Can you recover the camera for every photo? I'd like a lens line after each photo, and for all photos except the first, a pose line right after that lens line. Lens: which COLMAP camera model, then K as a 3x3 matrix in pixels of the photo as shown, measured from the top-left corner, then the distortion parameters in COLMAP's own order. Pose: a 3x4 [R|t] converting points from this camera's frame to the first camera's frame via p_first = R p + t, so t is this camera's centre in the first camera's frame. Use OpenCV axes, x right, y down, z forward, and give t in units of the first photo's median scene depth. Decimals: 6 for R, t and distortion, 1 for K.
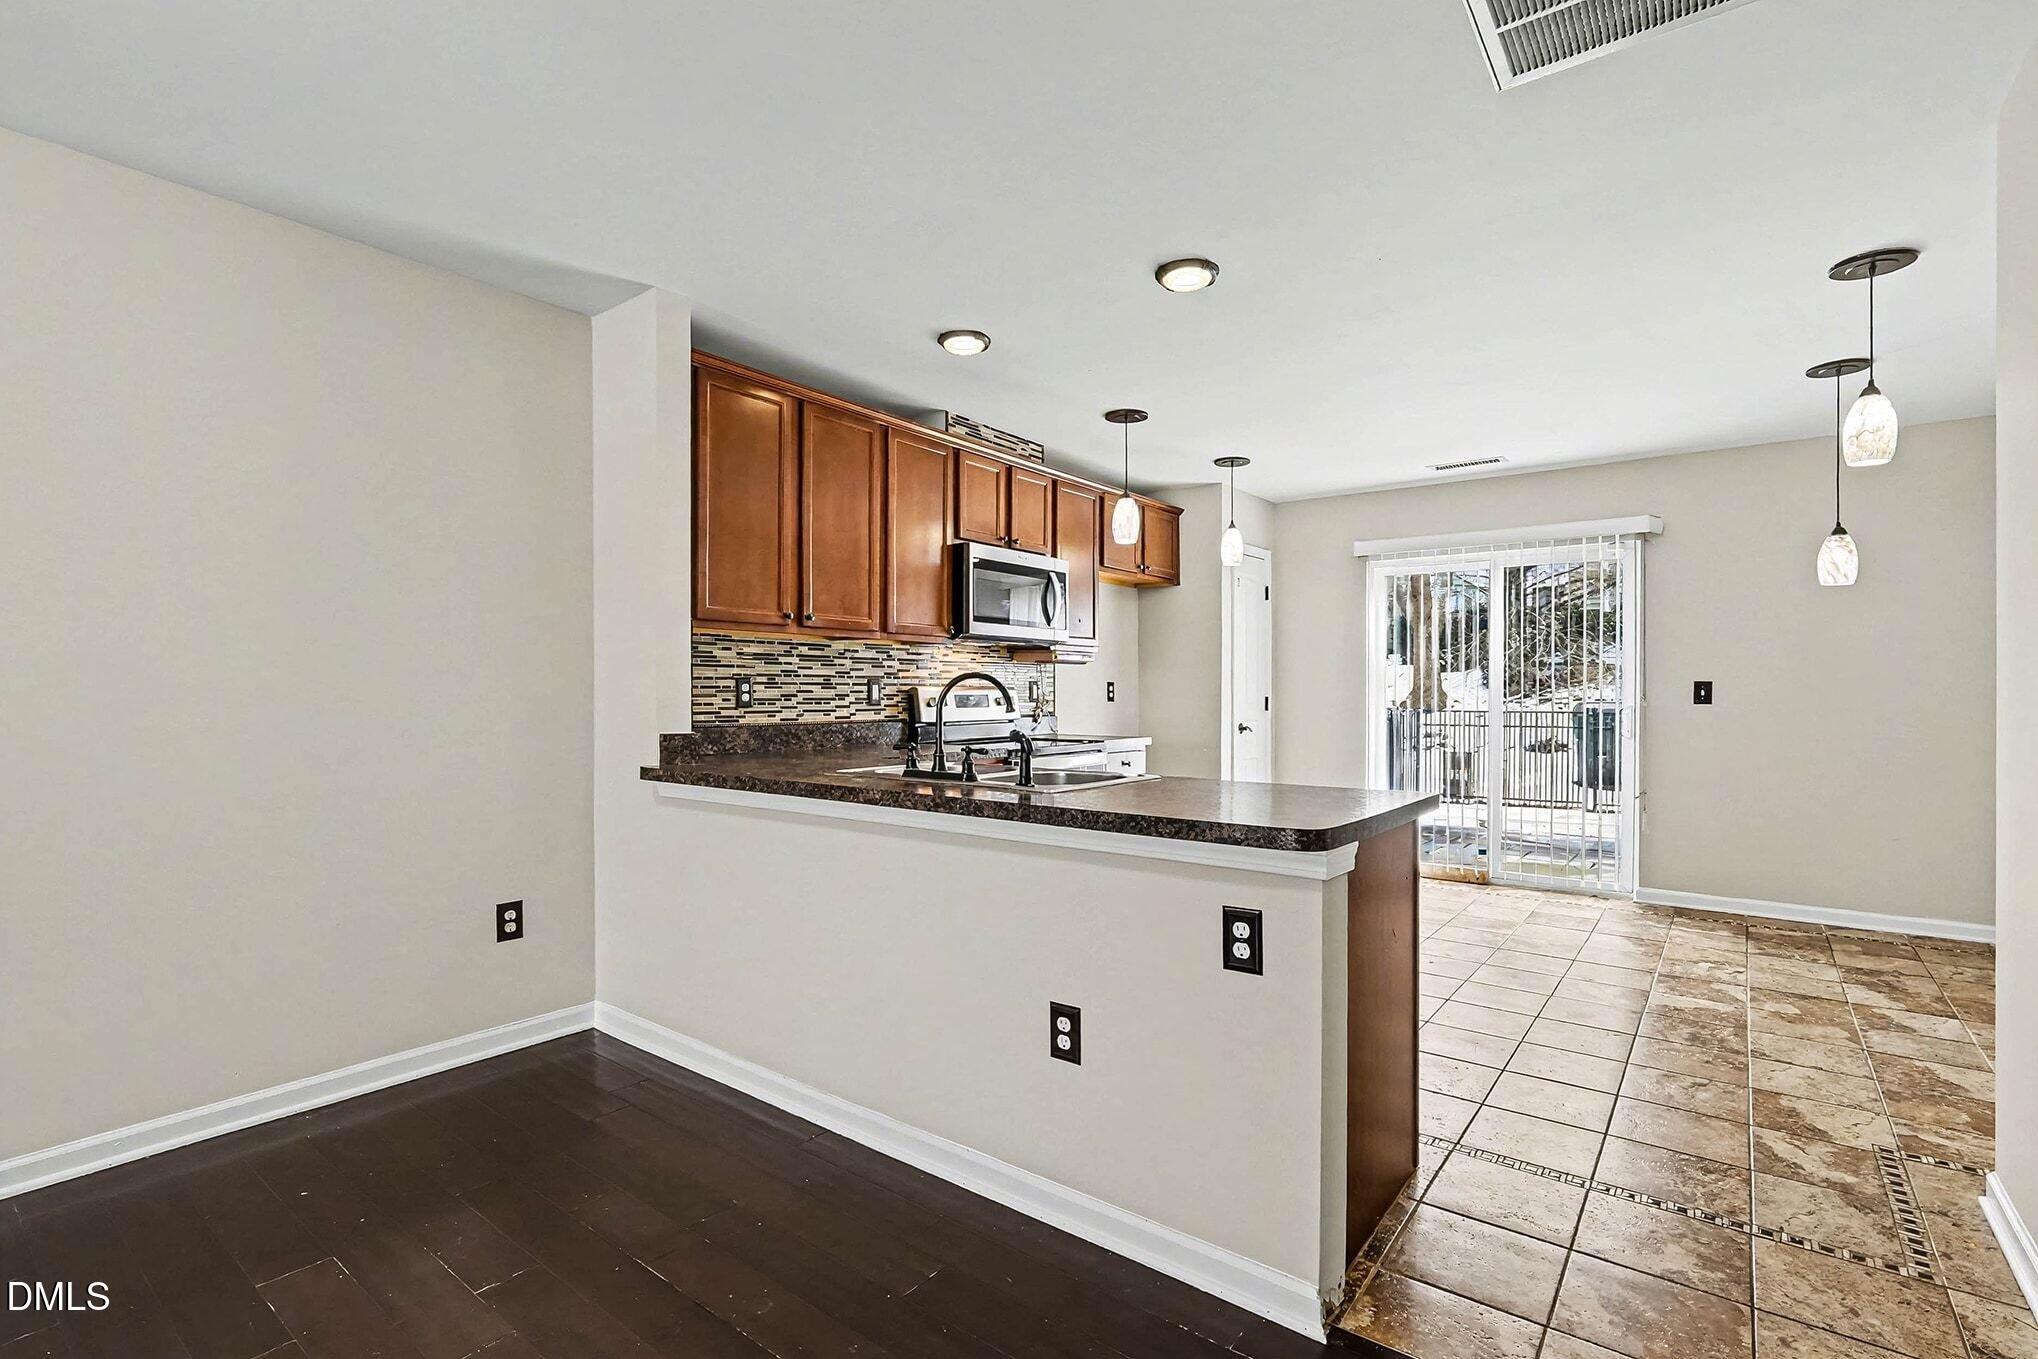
lens RADIAL K [[935.2, 0, 1004.5], [0, 935.2, 704.1], [0, 0, 1]] dist [-0.000551, 0.000042]
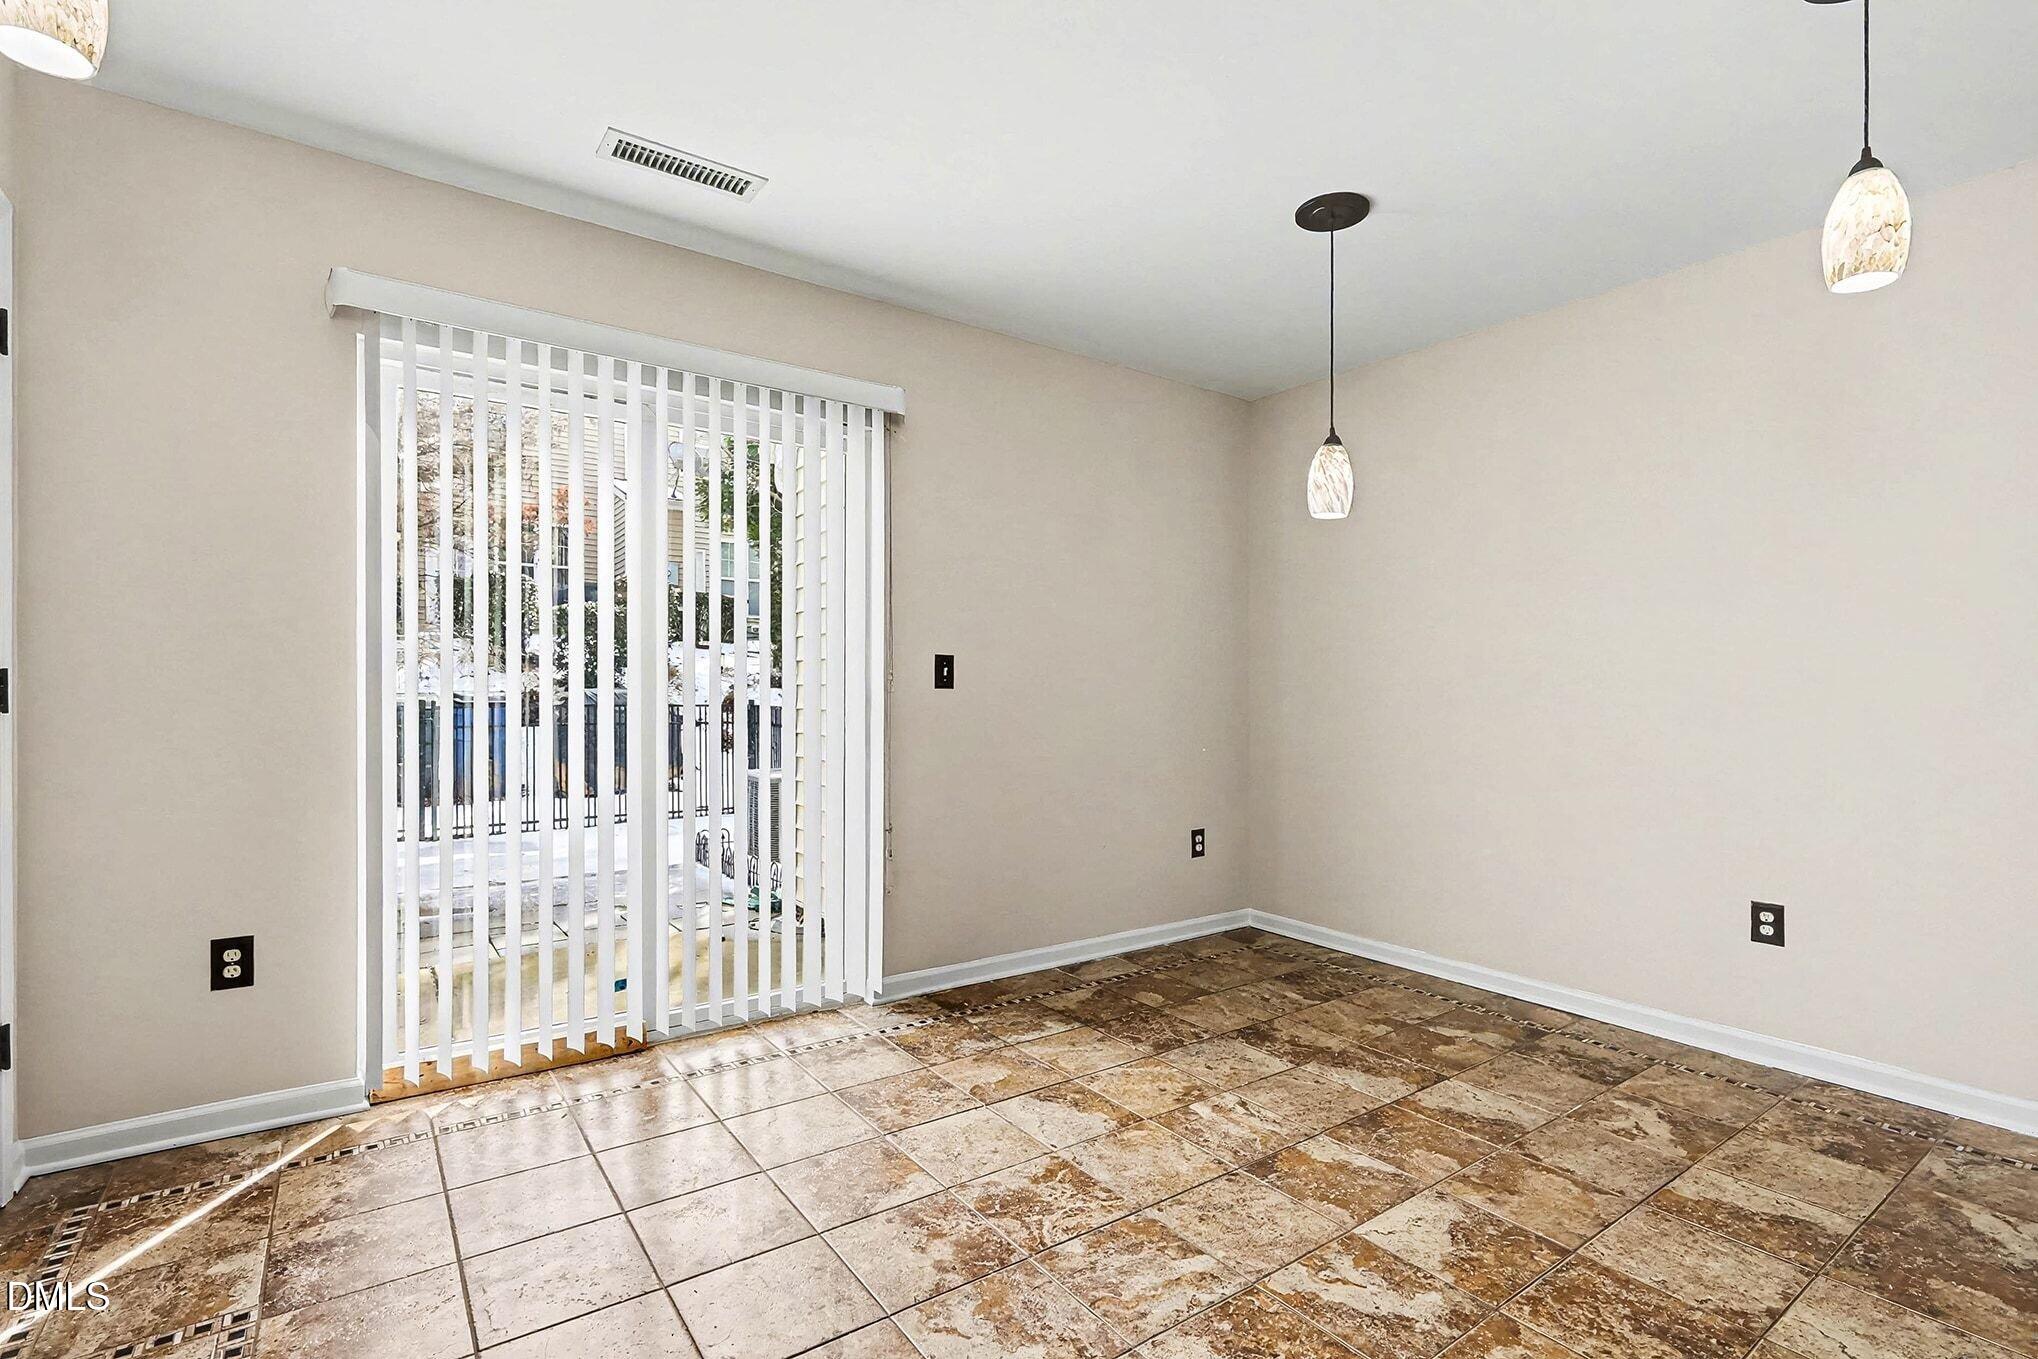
lens RADIAL K [[935.2, 0, 1004.5], [0, 935.2, 704.1], [0, 0, 1]] dist [-0.000551, 0.000042]
pose [[0.286836, -0.015577, 0.957853, 0.121808], [0.007676, 0.999873, 0.013962, 0.002803], [-0.957949, 0.003348, 0.286919, 0.916672]]
